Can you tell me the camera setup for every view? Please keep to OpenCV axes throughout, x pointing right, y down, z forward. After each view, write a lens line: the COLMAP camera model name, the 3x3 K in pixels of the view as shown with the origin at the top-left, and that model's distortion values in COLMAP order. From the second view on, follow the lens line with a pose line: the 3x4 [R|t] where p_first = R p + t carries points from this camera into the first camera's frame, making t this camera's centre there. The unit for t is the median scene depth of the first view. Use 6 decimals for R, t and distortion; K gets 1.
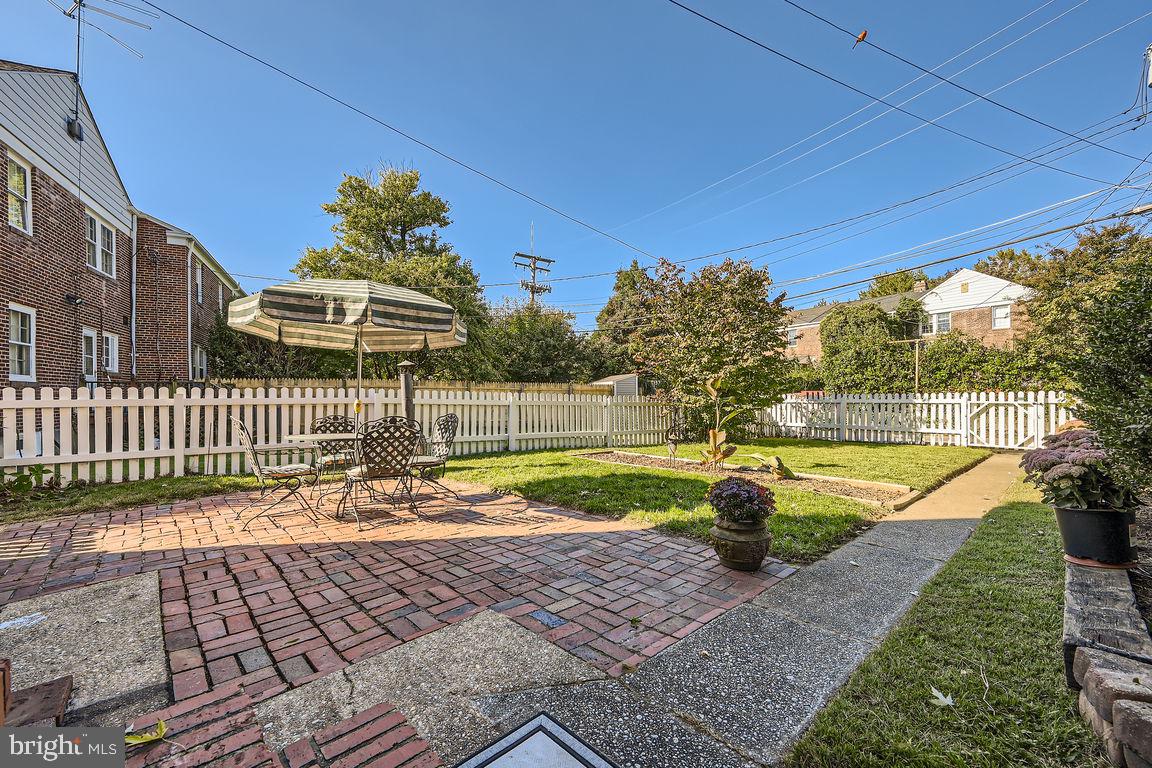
lens RADIAL K [[469.8, 0, 575.1], [0, 469.8, 400.5], [0, 0, 1]] dist [0.000095, -0.000161]
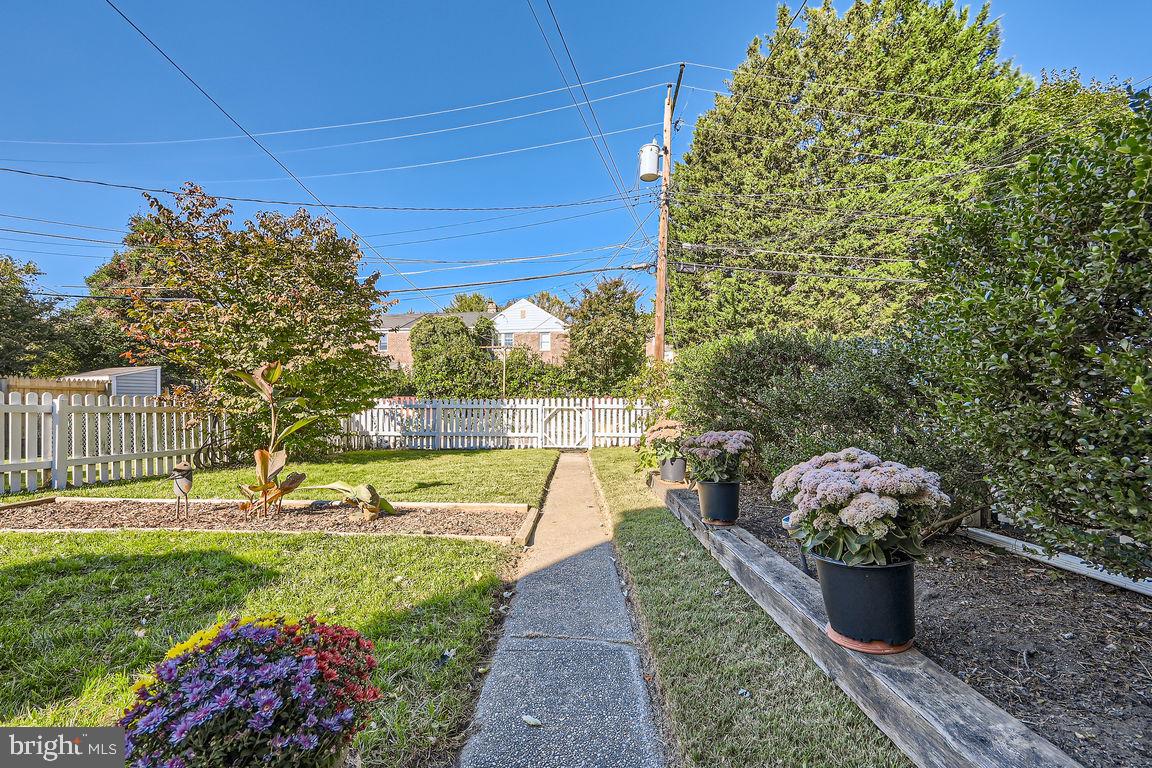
lens RADIAL K [[469.8, 0, 575.1], [0, 469.8, 400.5], [0, 0, 1]] dist [0.000095, -0.000161]
pose [[0.678235, 0.013368, 0.734723, 0.077961], [-0.001045, 0.999851, -0.017228, 0.005993], [-0.734844, 0.010917, 0.678148, 0.189544]]
